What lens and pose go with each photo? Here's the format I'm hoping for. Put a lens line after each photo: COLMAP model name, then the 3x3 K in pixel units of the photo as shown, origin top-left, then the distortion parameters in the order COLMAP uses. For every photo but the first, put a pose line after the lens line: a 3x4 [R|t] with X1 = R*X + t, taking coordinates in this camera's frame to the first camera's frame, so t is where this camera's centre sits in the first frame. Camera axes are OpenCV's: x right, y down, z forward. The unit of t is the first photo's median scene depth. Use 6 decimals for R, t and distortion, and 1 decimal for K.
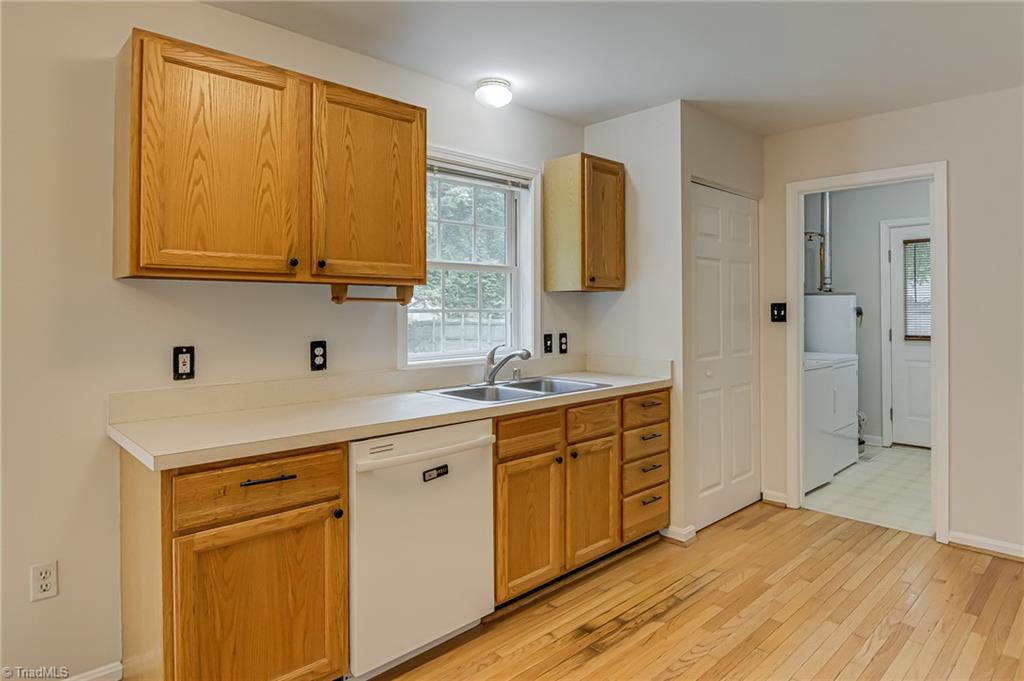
lens RADIAL K [[551.2, 0, 510.5], [0, 551.2, 335.9], [0, 0, 1]] dist [-0.001506, -0.001200]
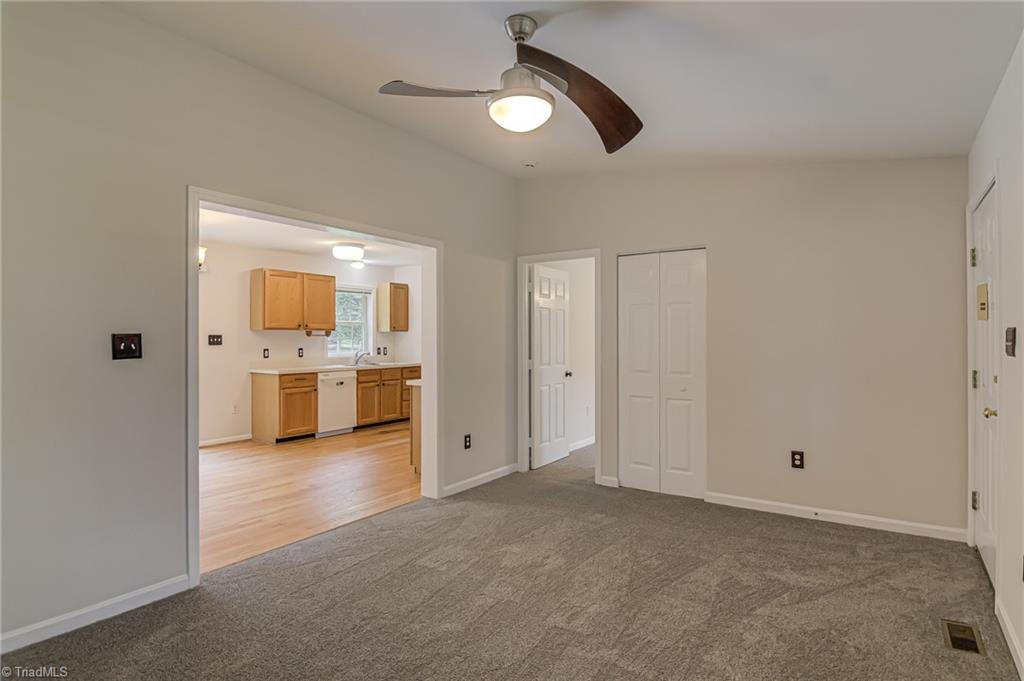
lens RADIAL K [[551.2, 0, 510.5], [0, 551.2, 335.9], [0, 0, 1]] dist [-0.001506, -0.001200]
pose [[0.974416, 0.000963, 0.224750, 0.116837], [0.010390, 0.998729, -0.049326, 0.103106], [-0.224512, 0.050399, 0.973167, -2.286274]]
